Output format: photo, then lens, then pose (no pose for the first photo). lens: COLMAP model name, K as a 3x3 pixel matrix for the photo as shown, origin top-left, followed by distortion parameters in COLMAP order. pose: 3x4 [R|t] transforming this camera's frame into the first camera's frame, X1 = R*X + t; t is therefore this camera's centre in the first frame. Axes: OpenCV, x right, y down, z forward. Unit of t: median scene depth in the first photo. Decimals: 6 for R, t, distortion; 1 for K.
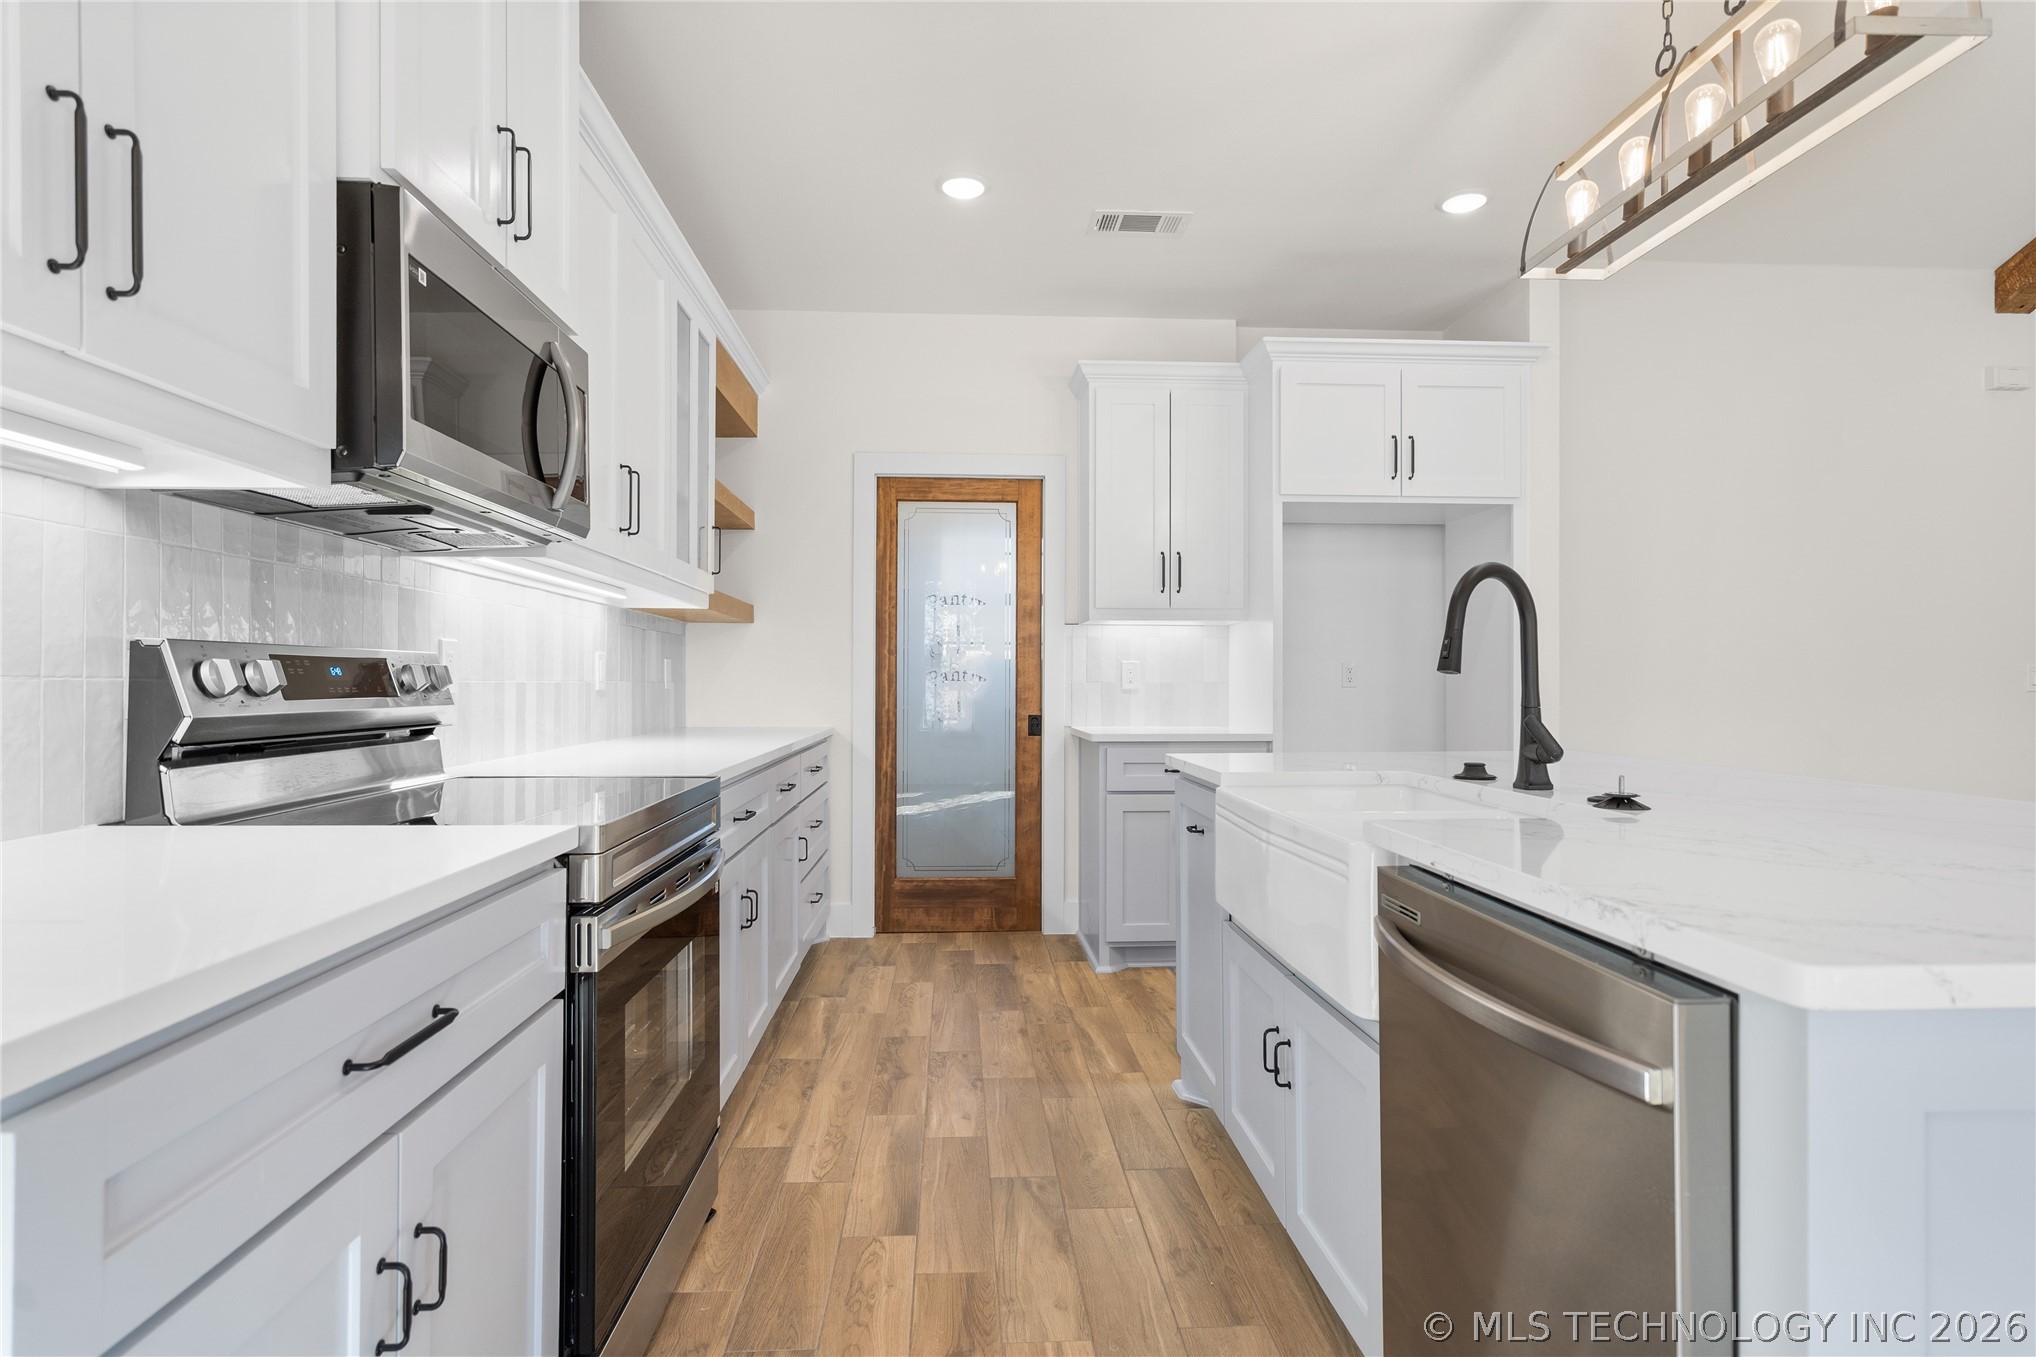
lens RADIAL K [[995.7, 0, 1016.8], [0, 995.7, 689.2], [0, 0, 1]] dist [0.000110, 0.000193]
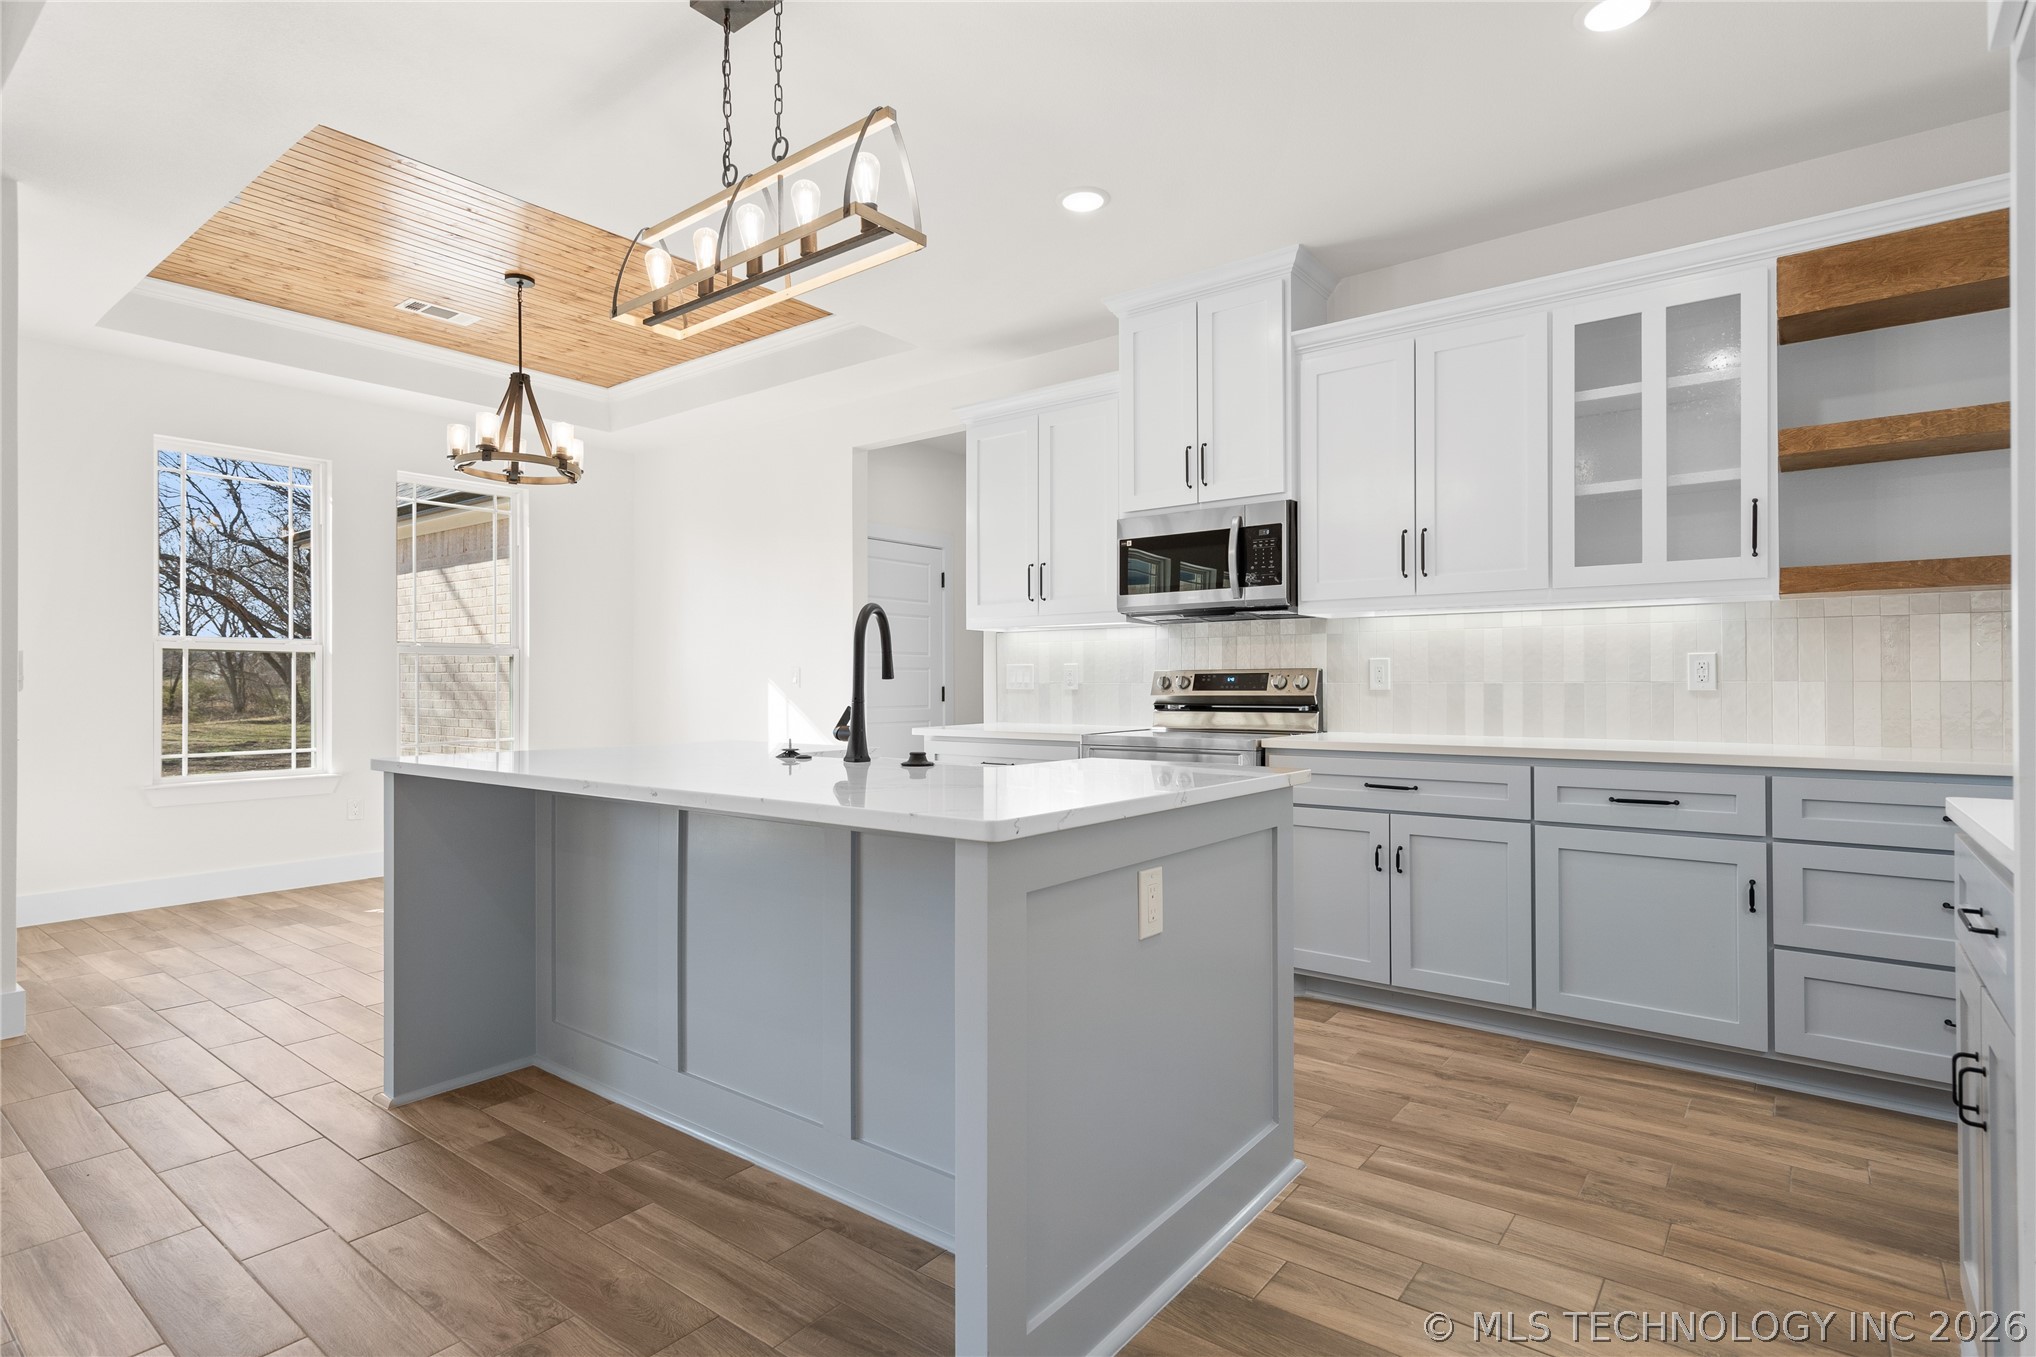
lens RADIAL K [[1034.9, 0, 1007.3], [0, 1034.9, 688.2], [0, 0, 1]] dist [0.002307, 0.001209]
pose [[-0.657780, 0.005838, -0.753188, 0.929323], [0.003553, 0.999983, 0.004648, -0.006183], [0.753202, 0.000381, -0.657789, 1.323772]]
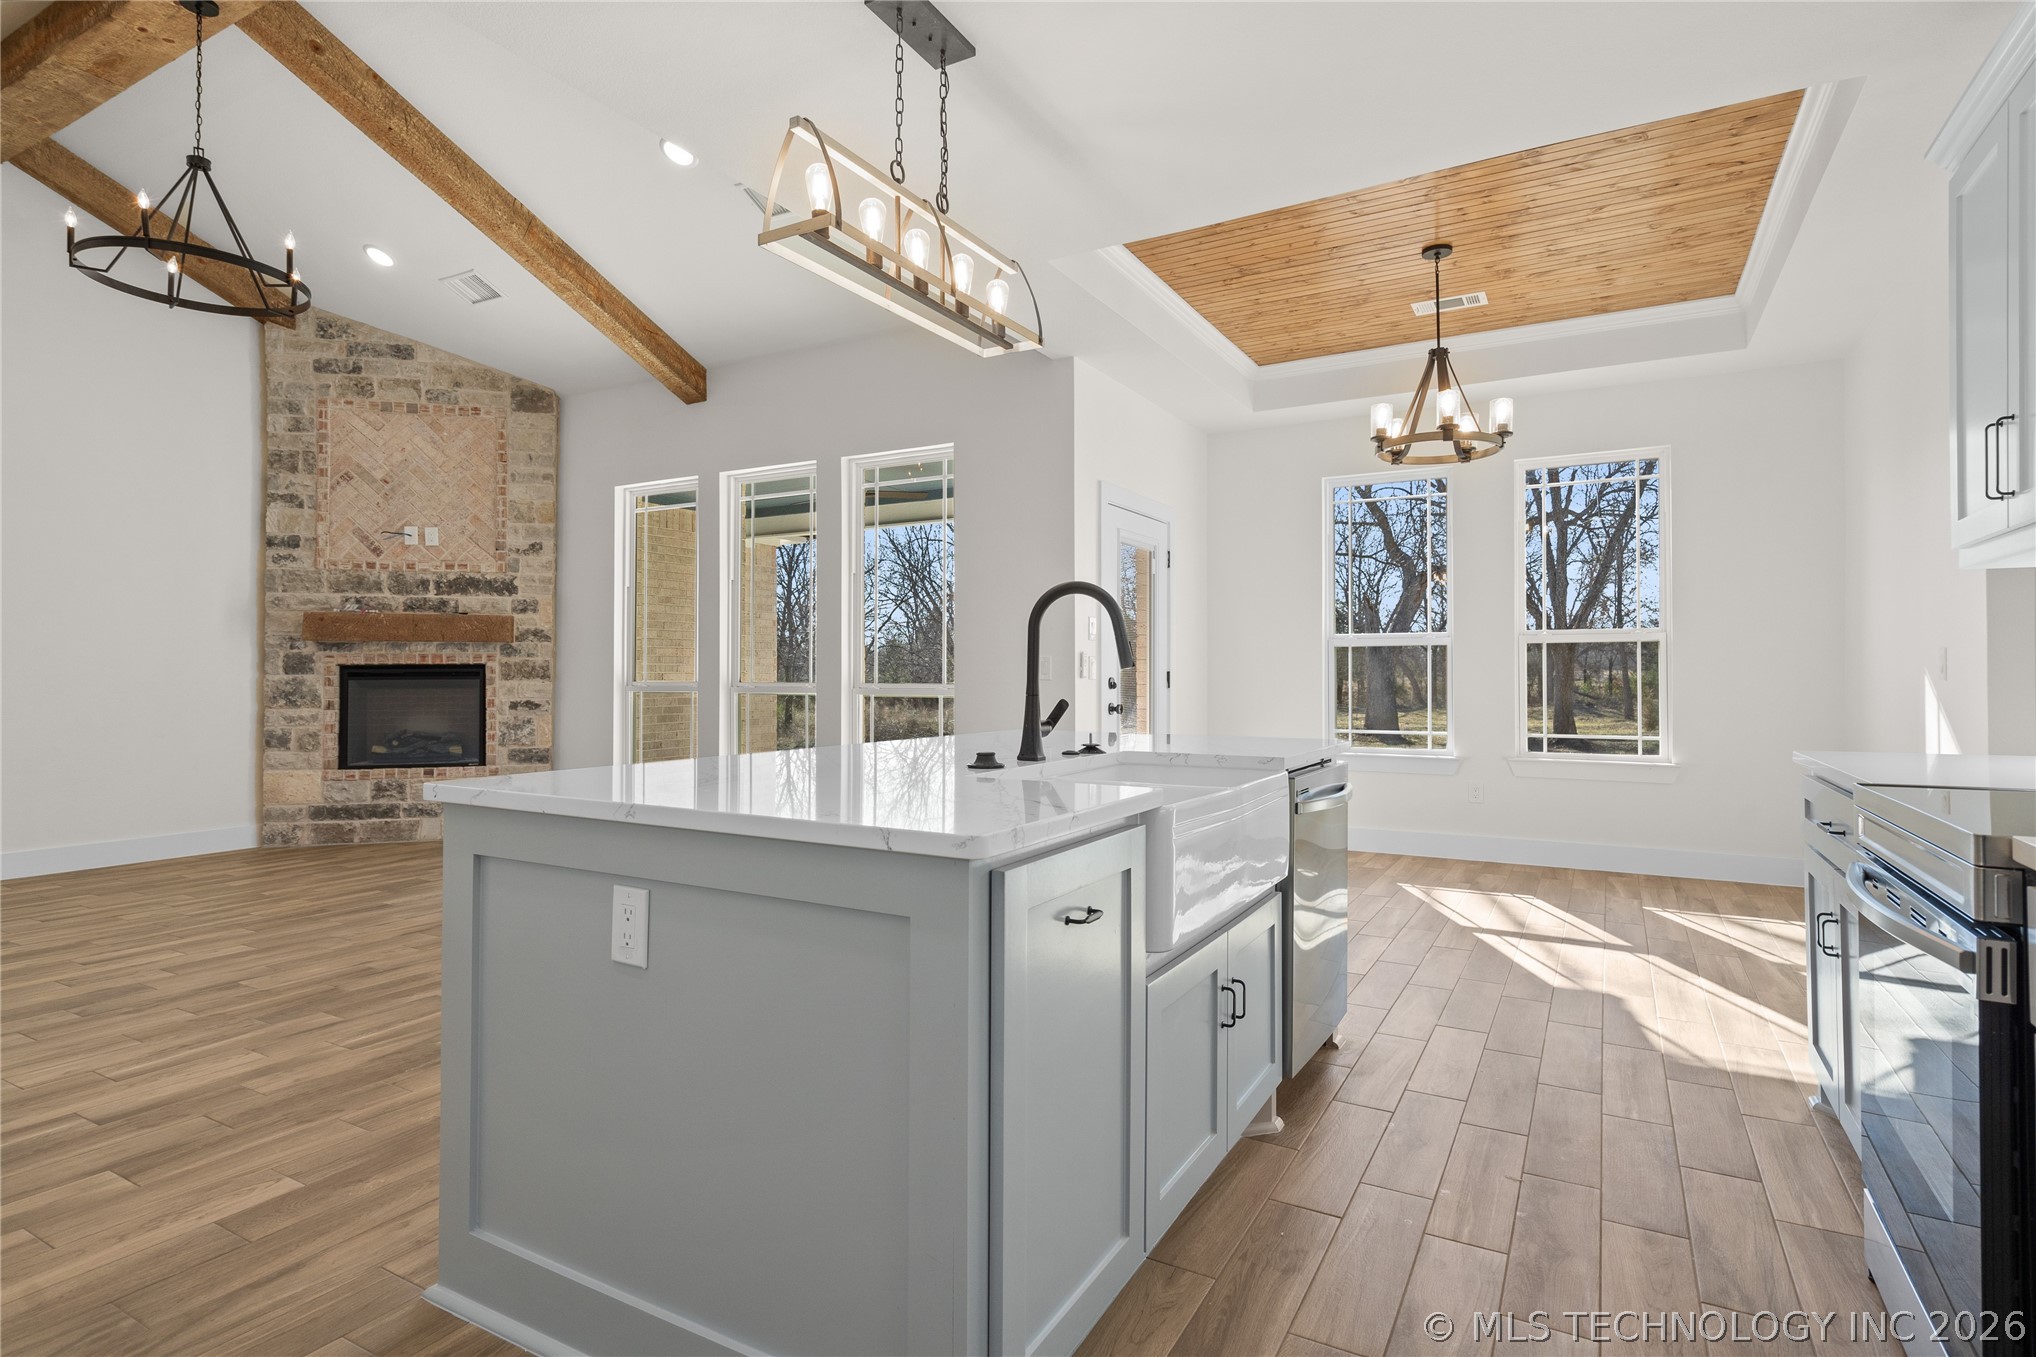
lens RADIAL K [[1031.6, 0, 1018.9], [0, 1031.6, 665.0], [0, 0, 1]] dist [0.004219, 0.001162]
pose [[-0.839880, 0.006954, 0.542728, -0.110621], [0.001589, 0.999945, -0.010353, -0.003684], [-0.542770, -0.007833, -0.839845, 1.321895]]
